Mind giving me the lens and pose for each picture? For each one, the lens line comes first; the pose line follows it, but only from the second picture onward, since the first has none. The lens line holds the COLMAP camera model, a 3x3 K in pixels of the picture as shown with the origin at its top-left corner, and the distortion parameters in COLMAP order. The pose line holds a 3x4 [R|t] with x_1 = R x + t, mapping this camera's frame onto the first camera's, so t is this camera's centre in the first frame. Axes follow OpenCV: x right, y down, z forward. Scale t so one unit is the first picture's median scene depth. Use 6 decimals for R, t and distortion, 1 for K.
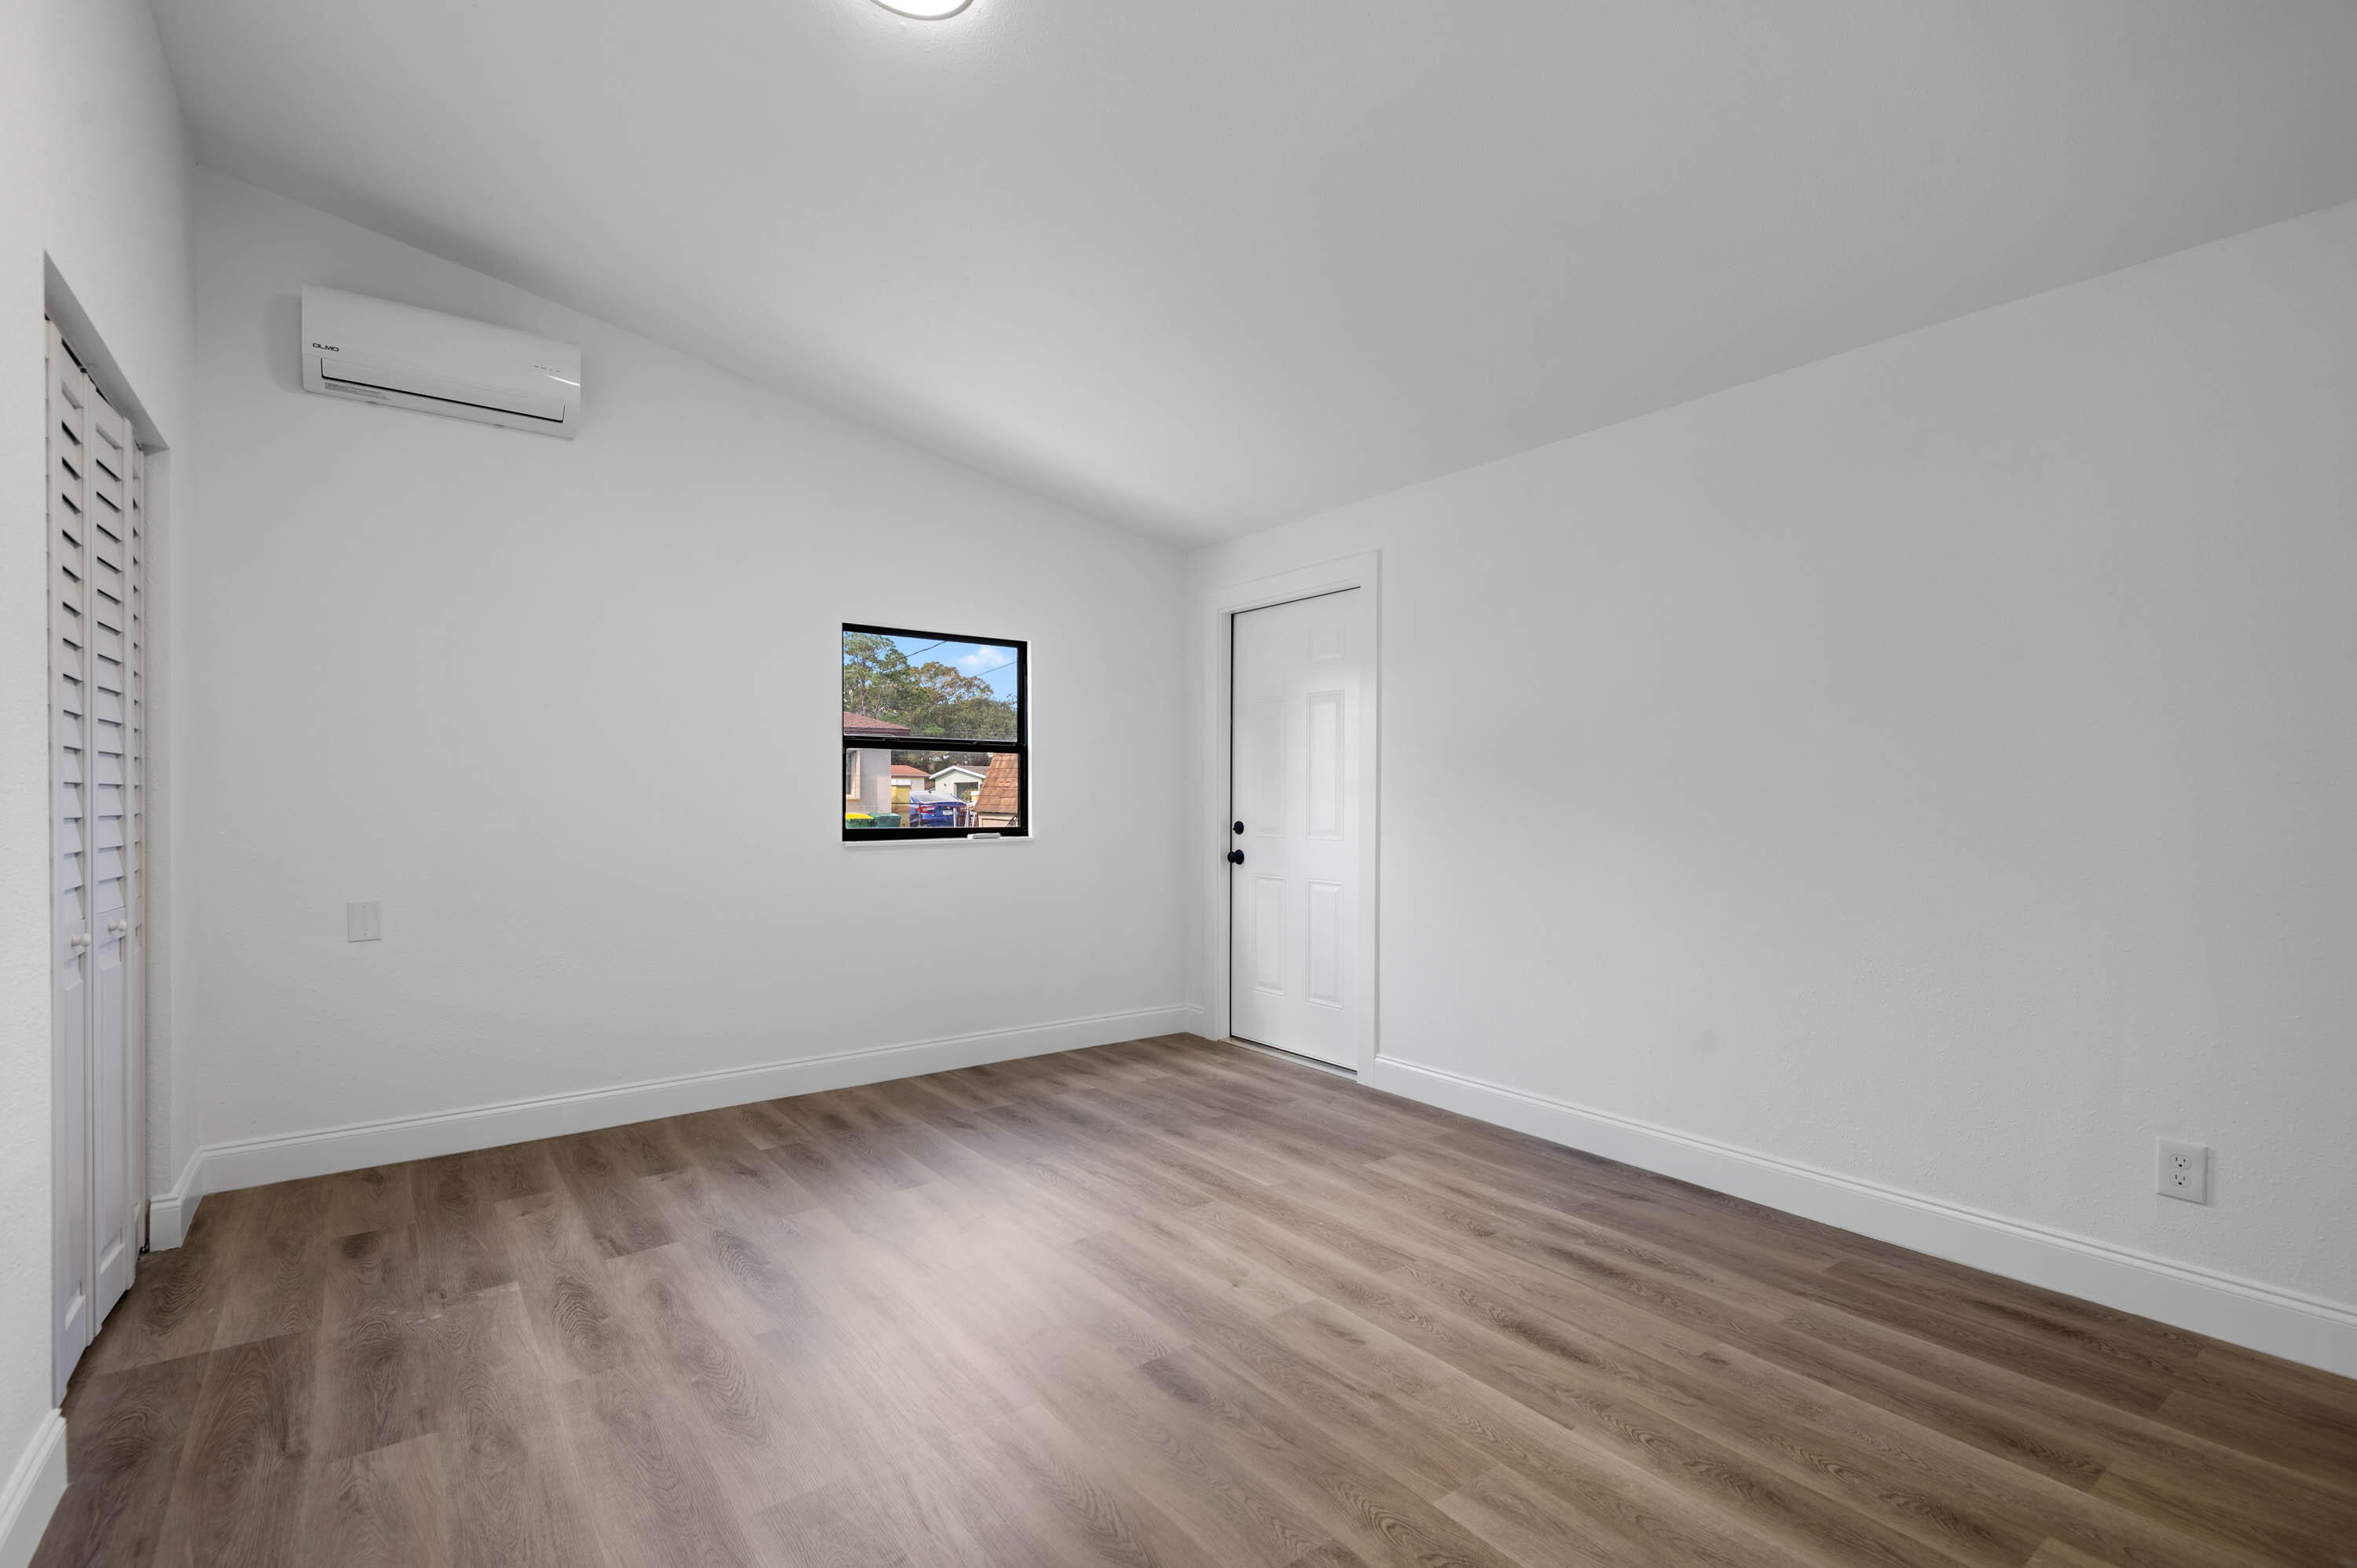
lens RADIAL K [[1079.2, 0, 1180.9], [0, 1079.2, 795.3], [0, 0, 1]] dist [0.042416, -0.016156]
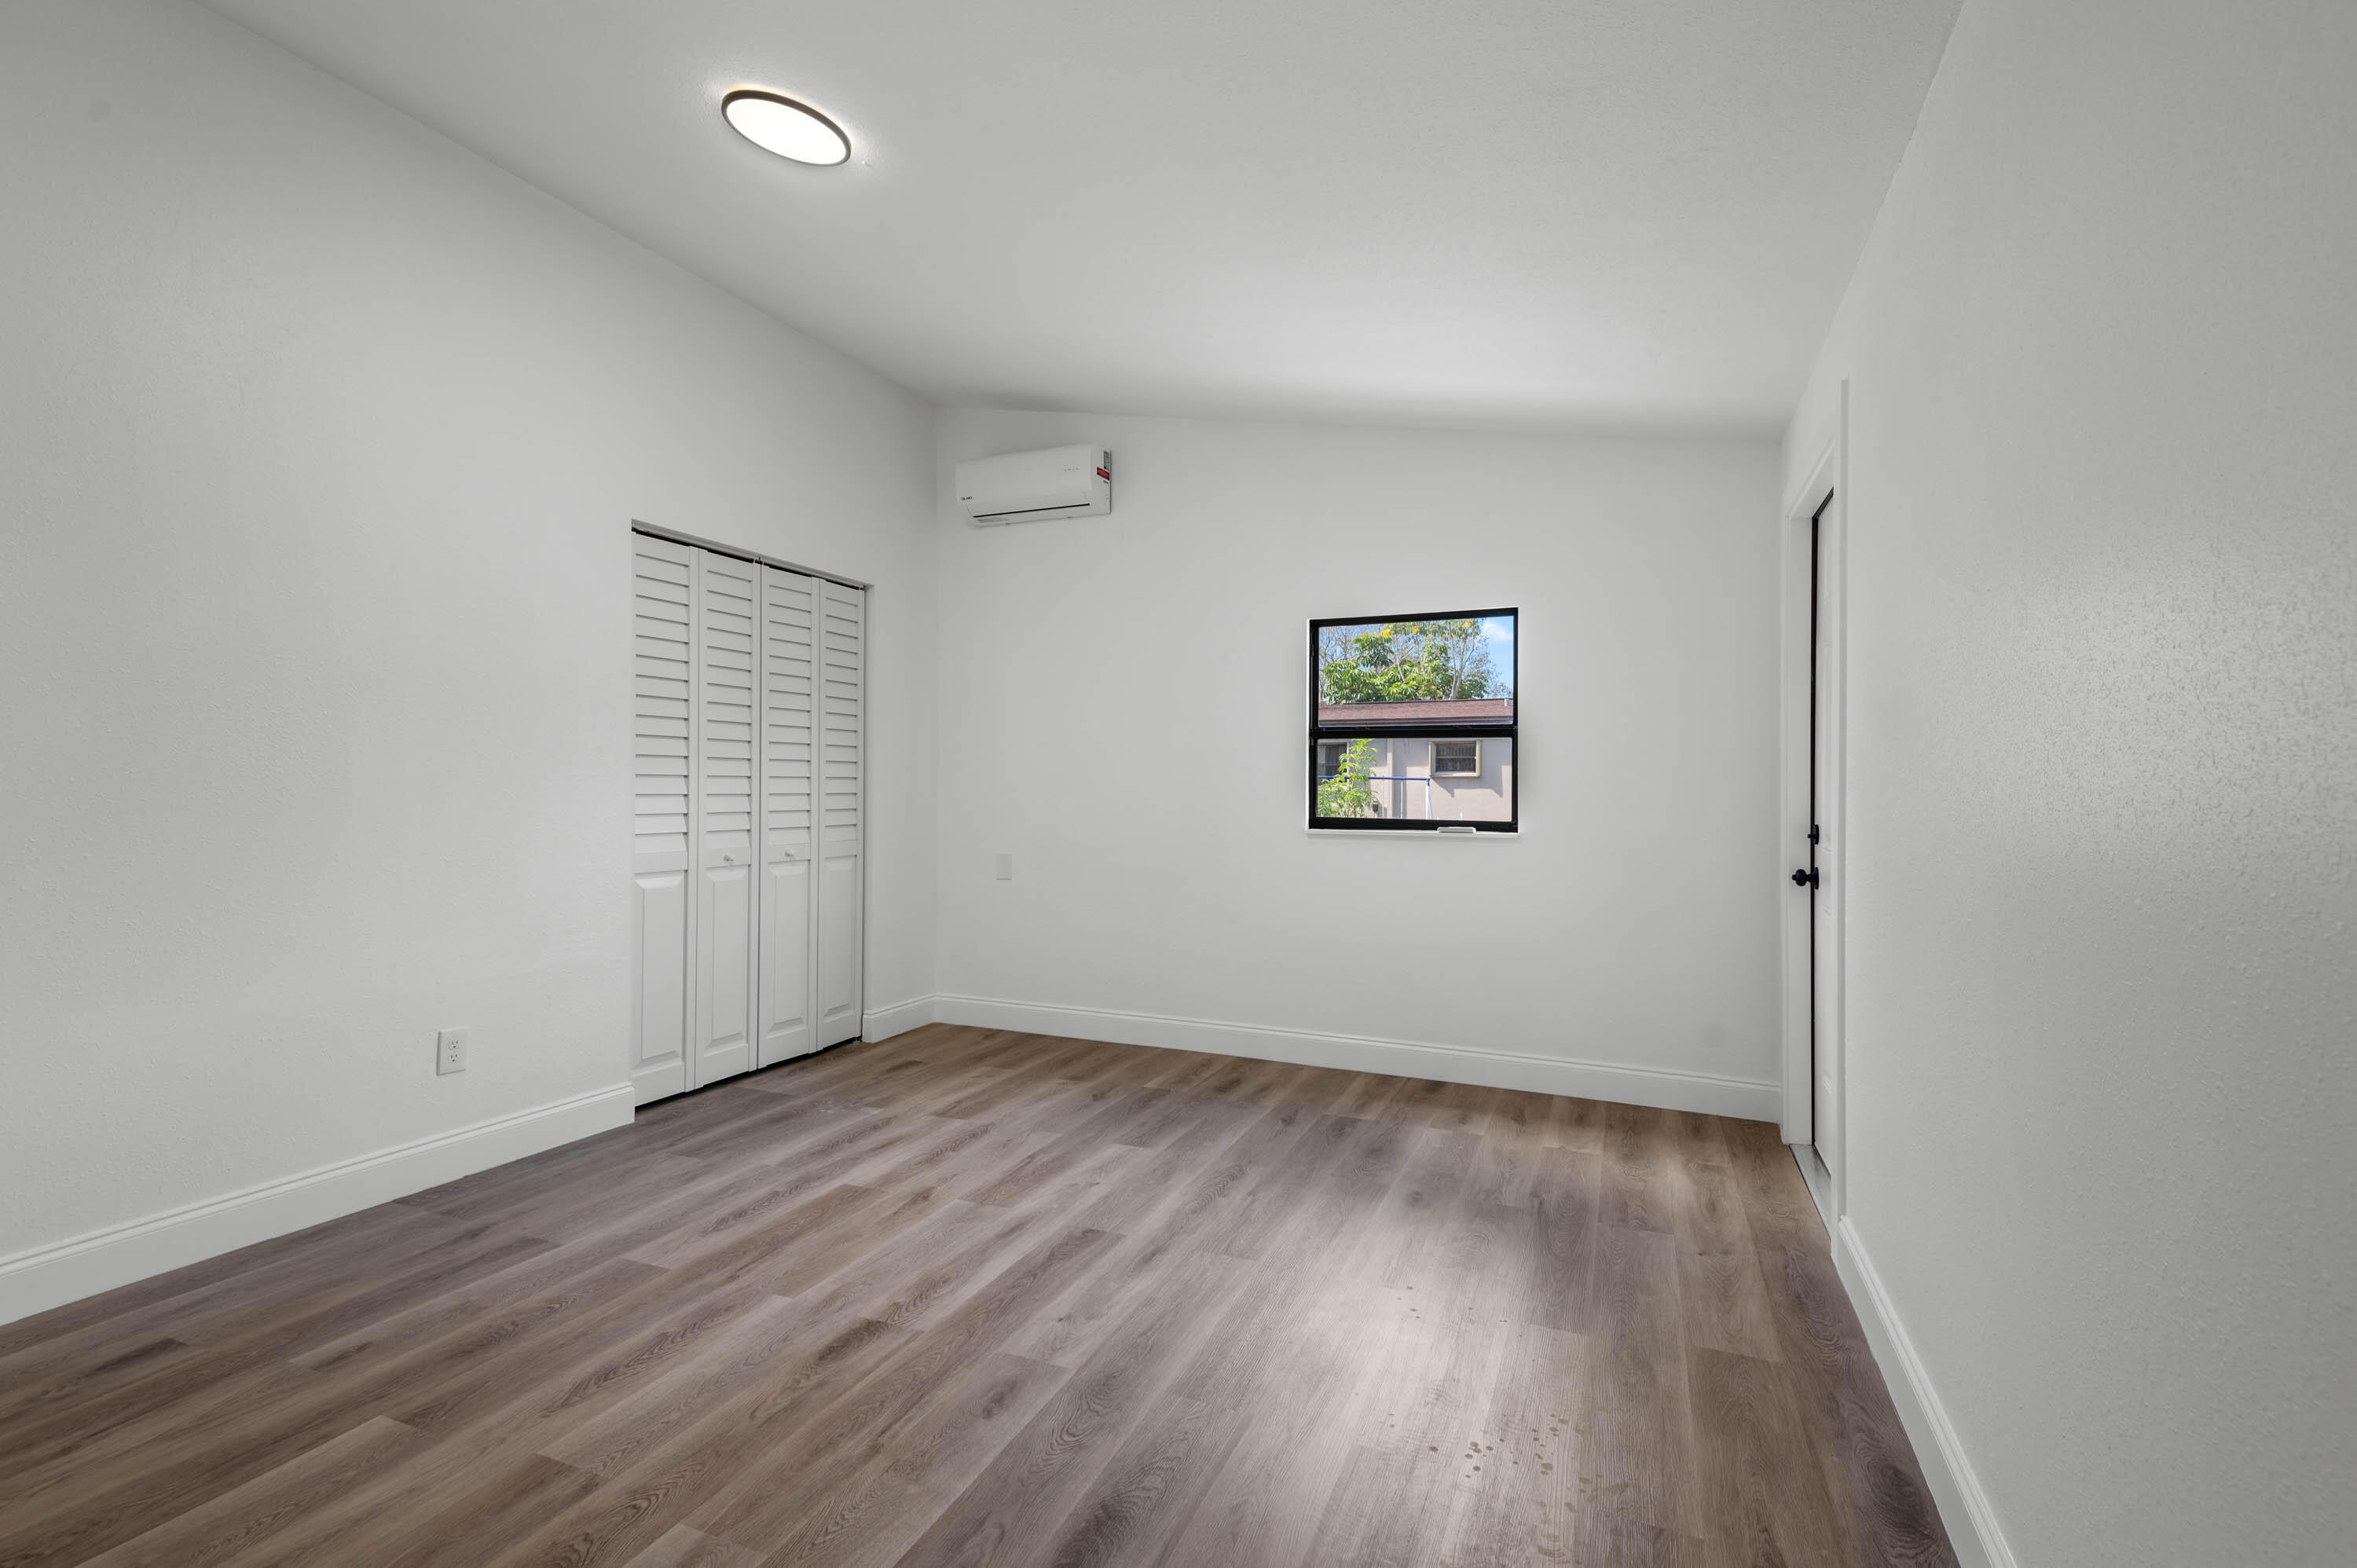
lens RADIAL K [[1079.2, 0, 1167.8], [0, 1079.2, 768.3], [0, 0, 1]] dist [0.042416, -0.016156]
pose [[0.503848, -0.006707, -0.863766, 0.643426], [-0.007881, 0.999893, -0.012361, -0.001728], [0.863756, 0.013035, 0.503741, 0.441420]]
